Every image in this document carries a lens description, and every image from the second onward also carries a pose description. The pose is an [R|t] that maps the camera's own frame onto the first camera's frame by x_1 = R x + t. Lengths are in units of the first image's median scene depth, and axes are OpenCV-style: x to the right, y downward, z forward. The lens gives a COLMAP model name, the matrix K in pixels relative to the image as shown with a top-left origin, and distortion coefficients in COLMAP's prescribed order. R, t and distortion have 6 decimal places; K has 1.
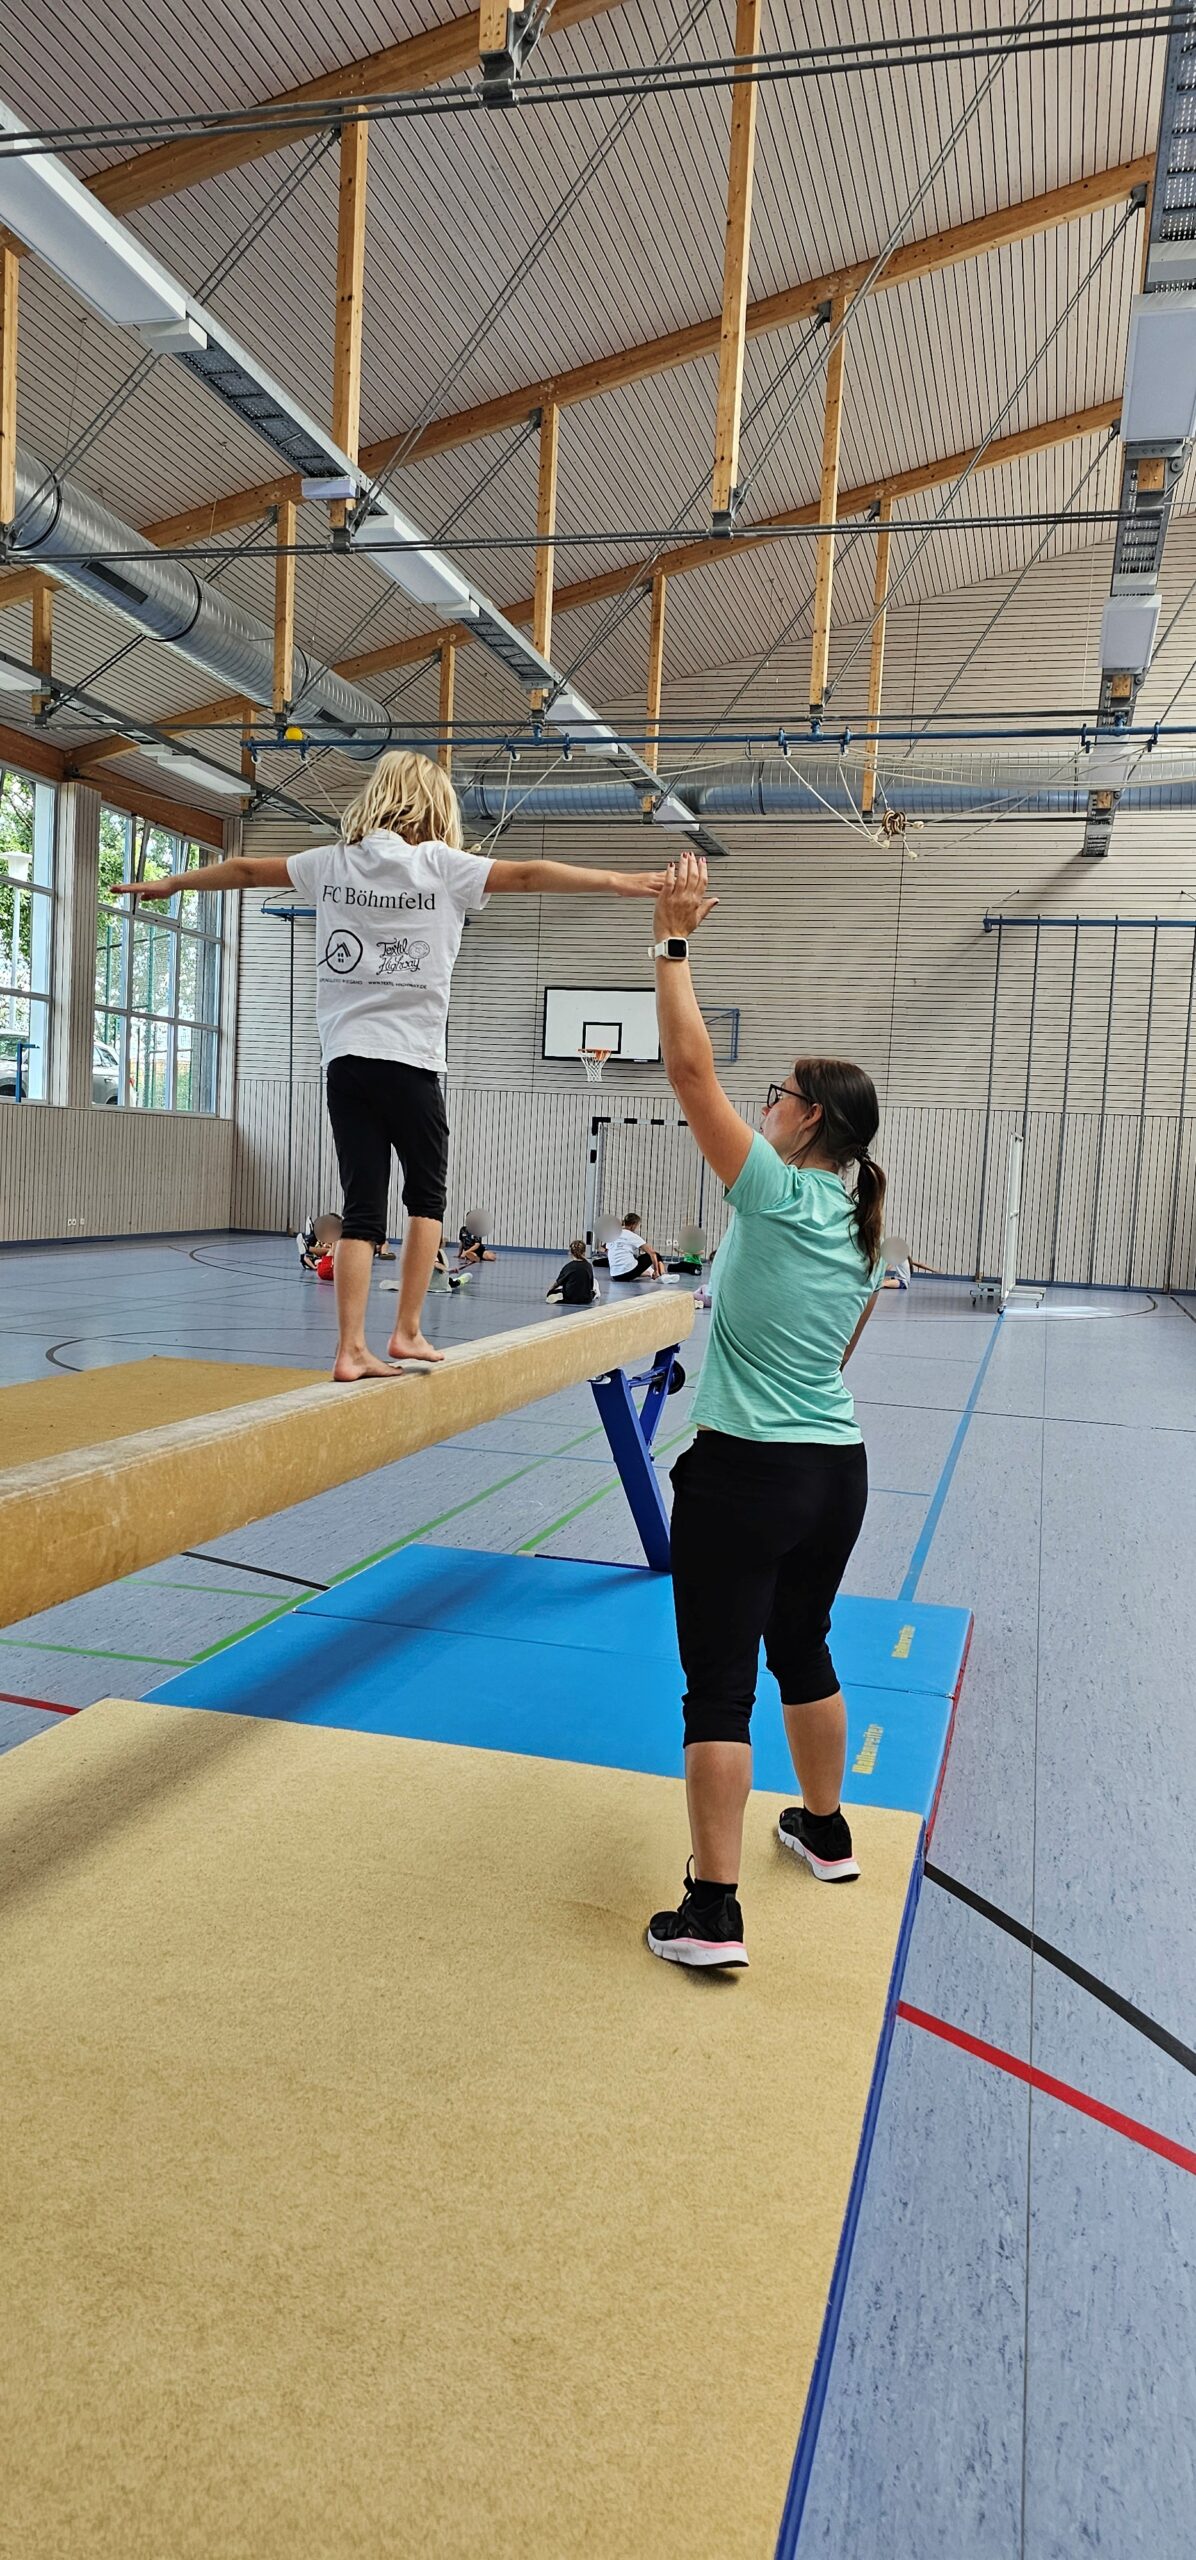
lens RADIAL K [[1729.1, 0, 610.2], [0, 1729.1, 1261.4], [0, 0, 1]] dist [0.060364, -0.051636]
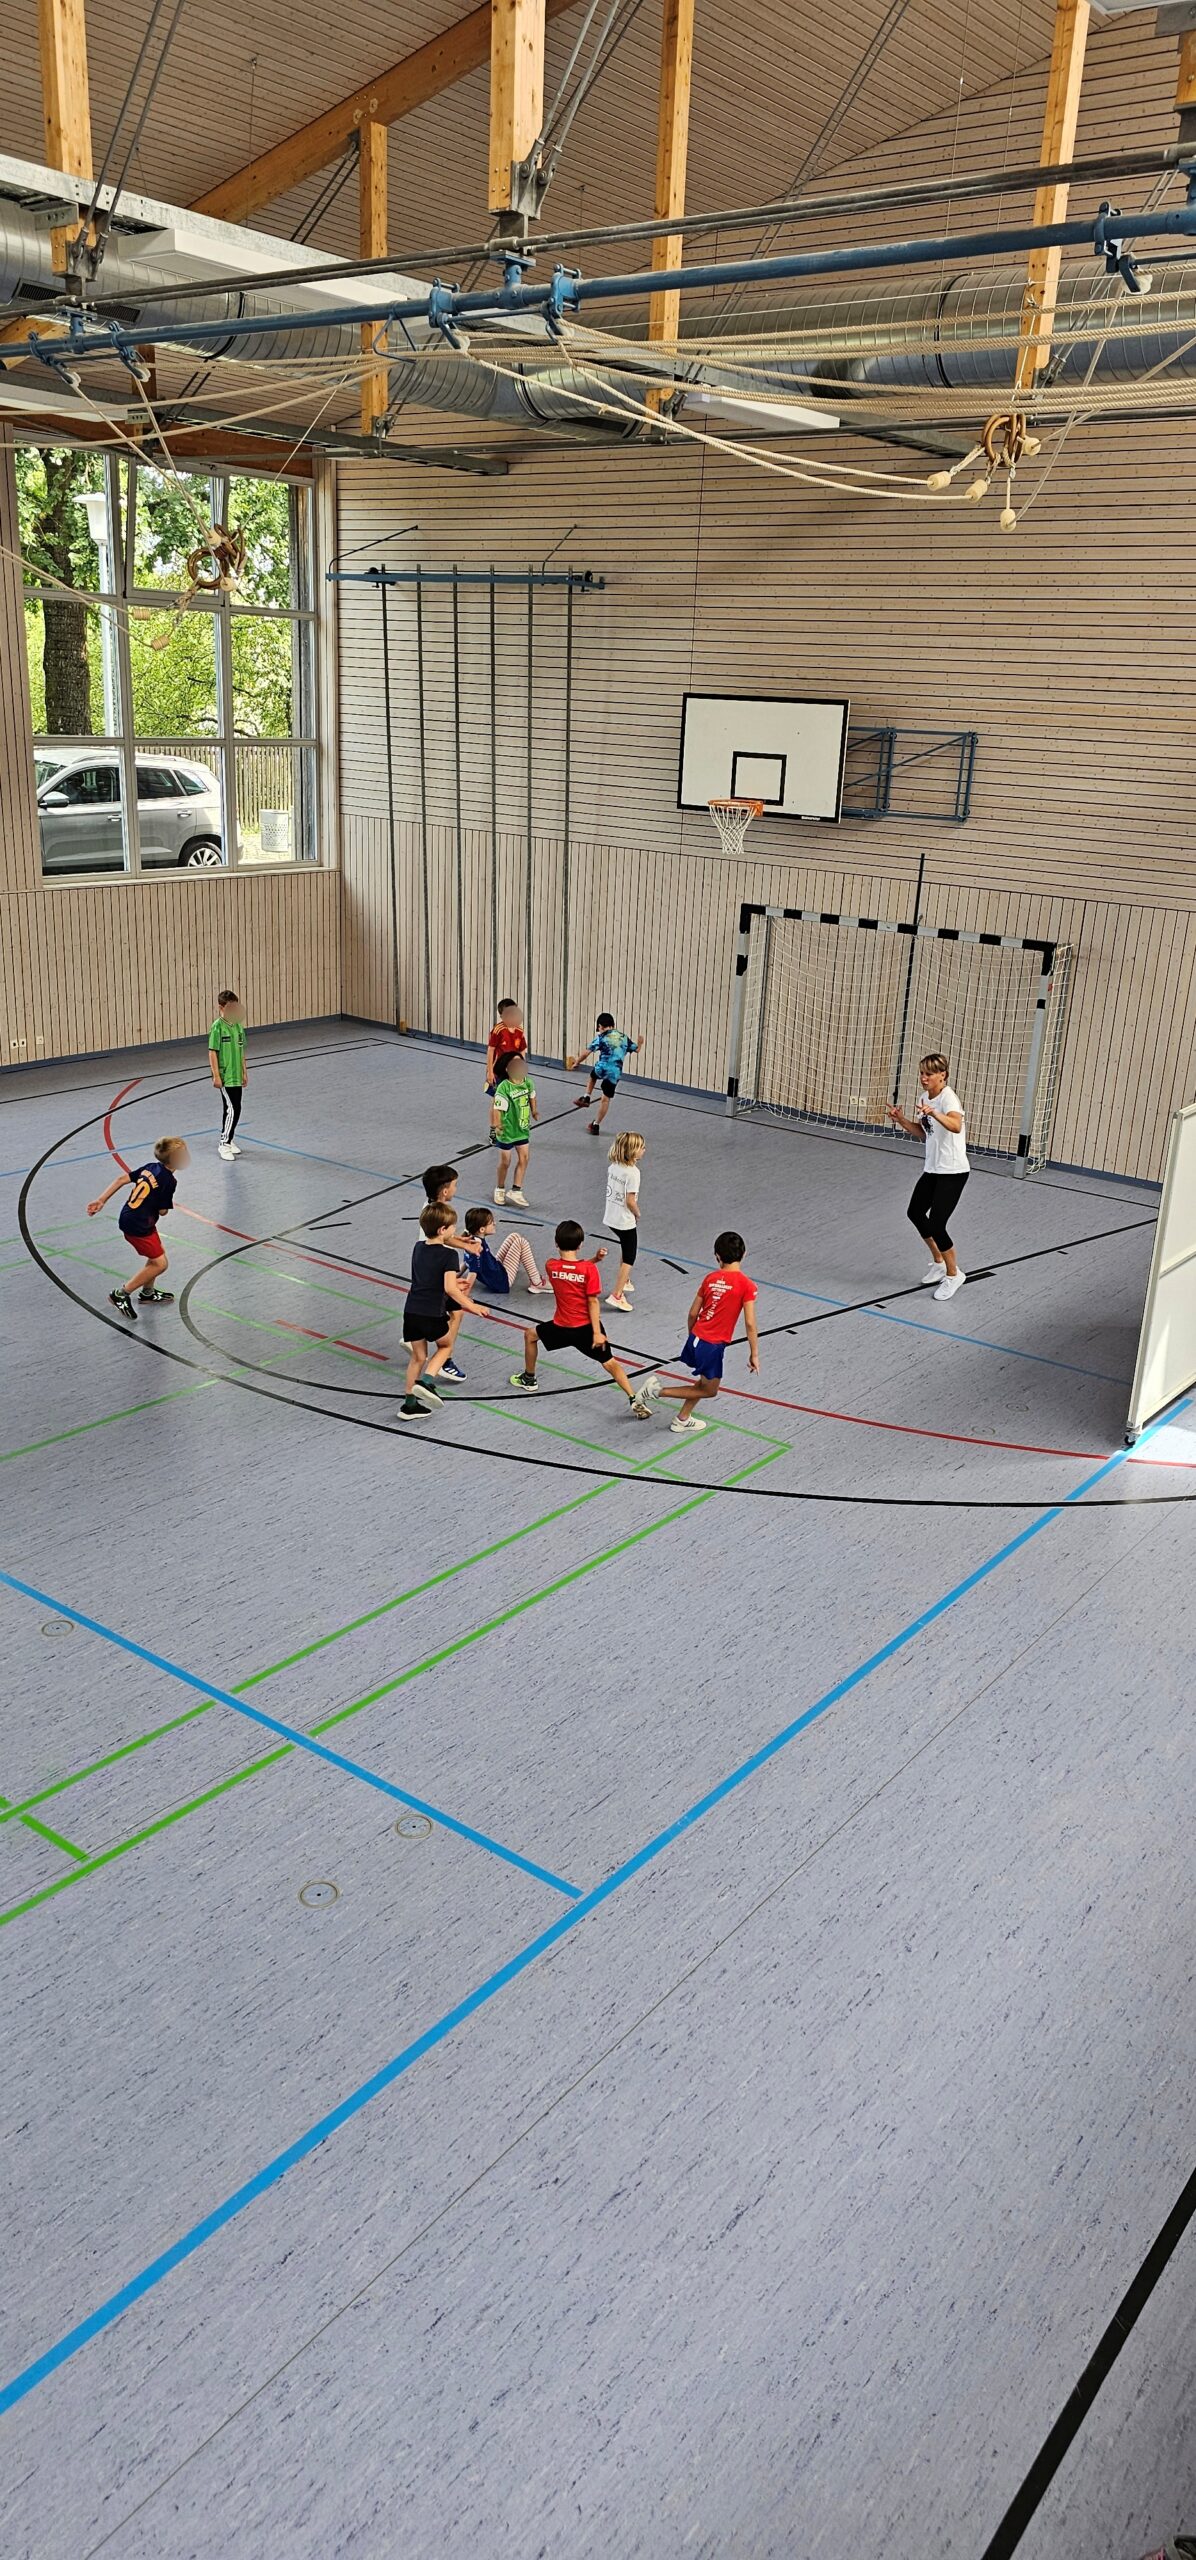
lens RADIAL K [[1729.1, 0, 585.1], [0, 1729.1, 1299.3], [0, 0, 1]] dist [0.060364, -0.051636]
pose [[0.910415, 0.132191, -0.392008, 0.204690], [-0.024124, 0.962926, 0.268686, -0.109636], [0.412993, -0.235159, 0.879851, 0.345548]]
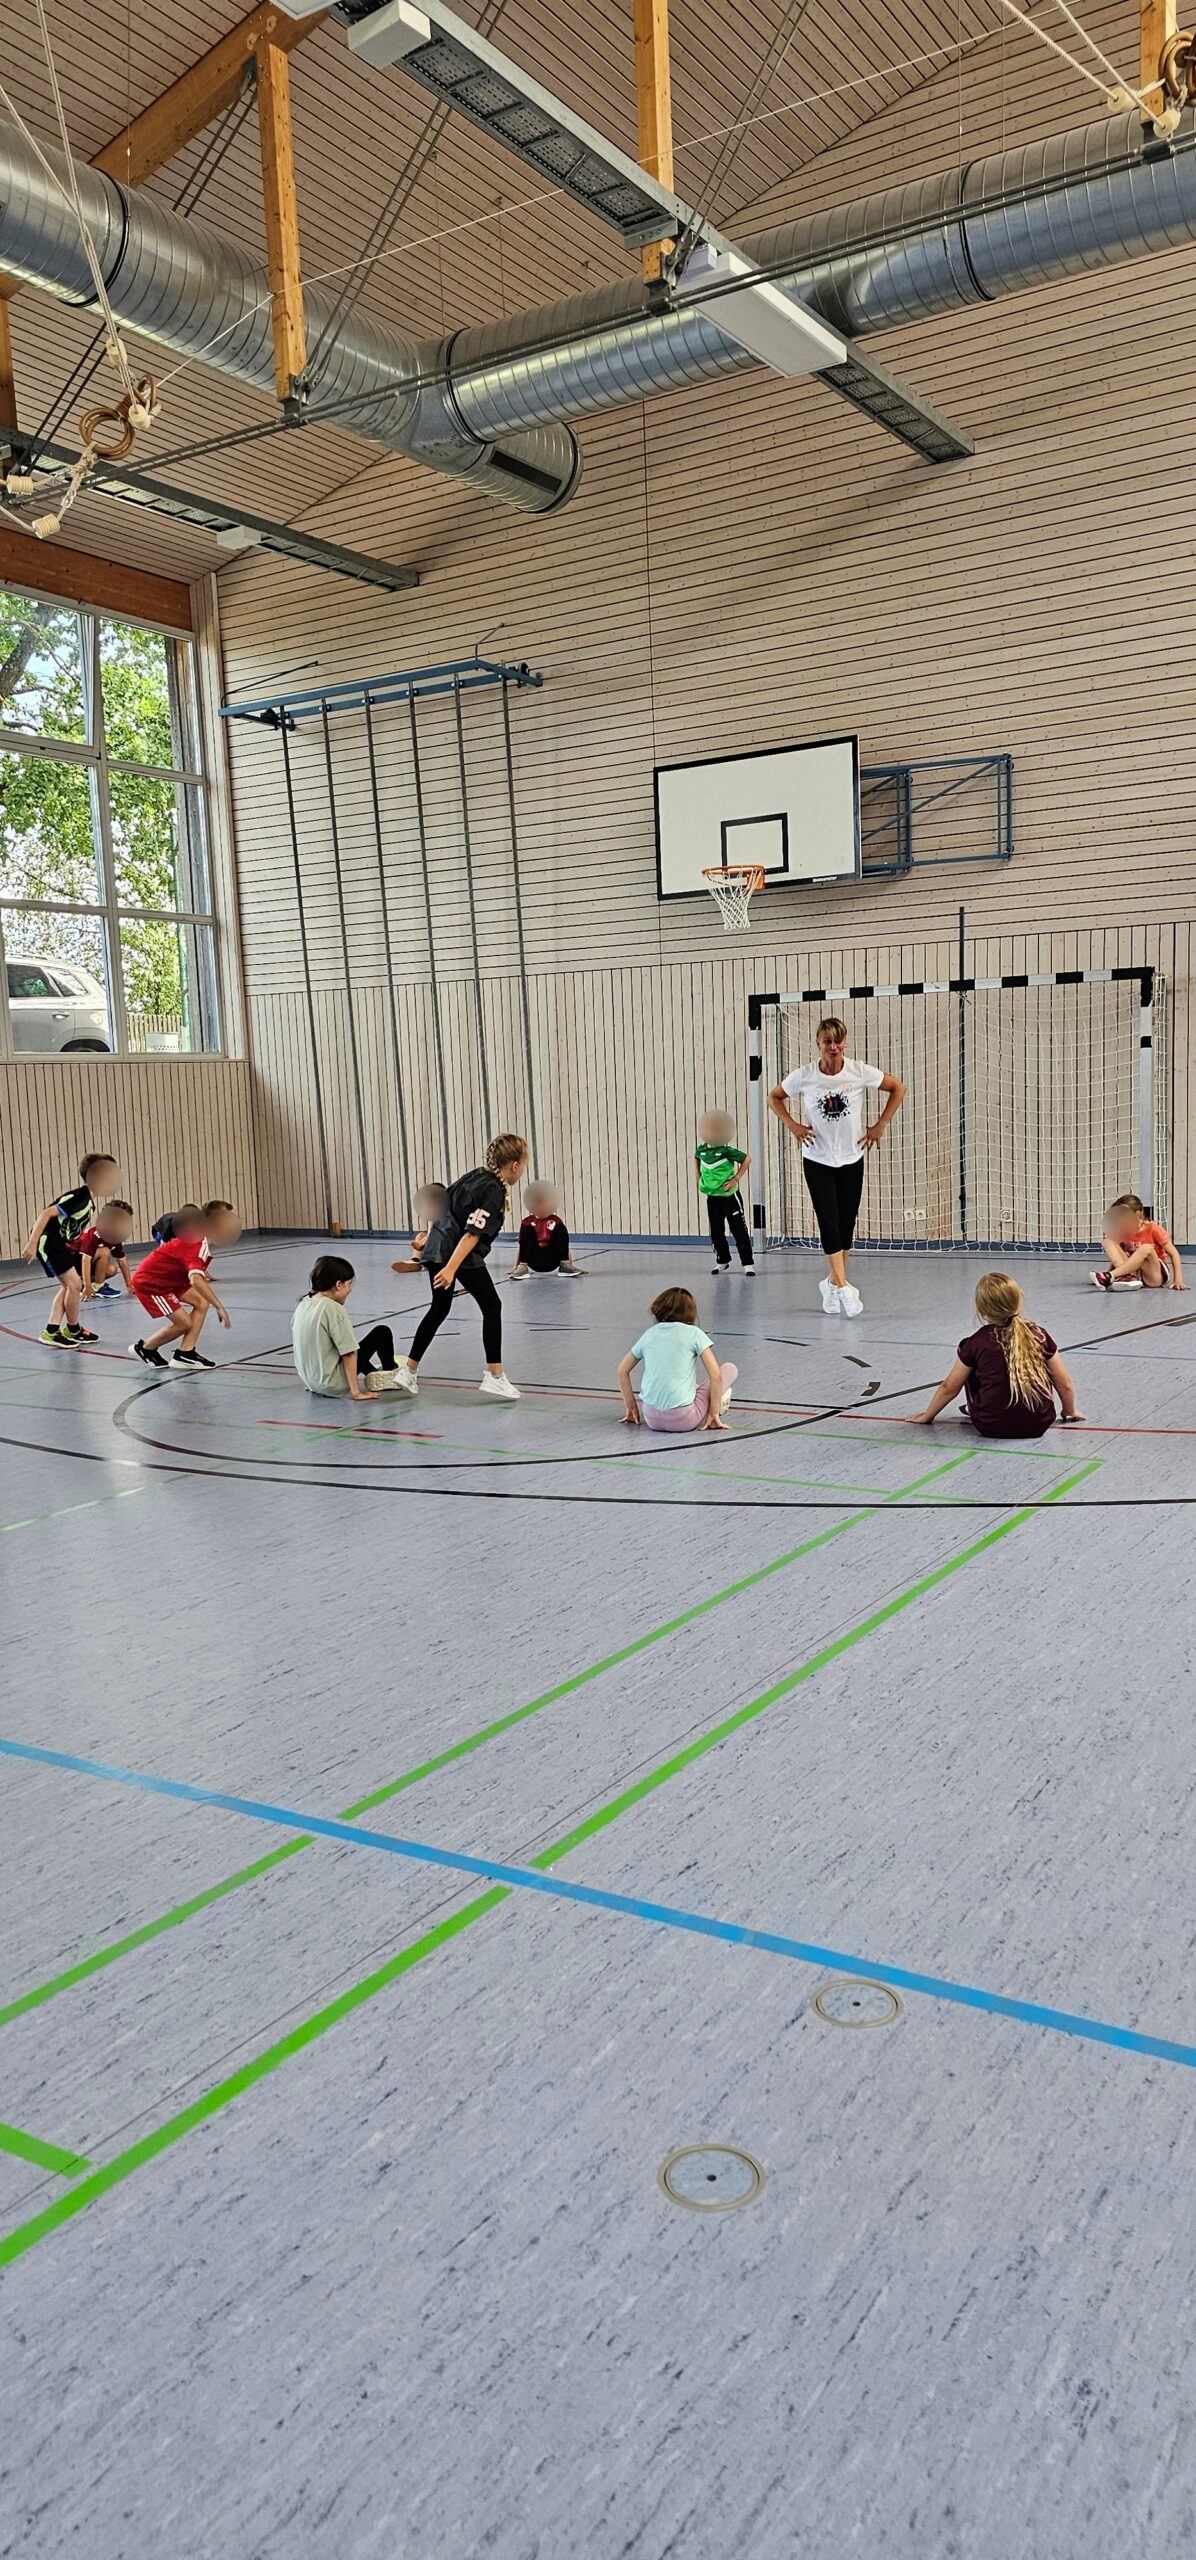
lens RADIAL K [[1729.1, 0, 585.7], [0, 1729.1, 1314.0], [0, 0, 1]] dist [0.060364, -0.051636]
pose [[0.941858, -0.040507, -0.333561, 0.115905], [0.063869, 0.996191, 0.059370, -0.017818], [0.329885, -0.077222, 0.940857, 0.435851]]
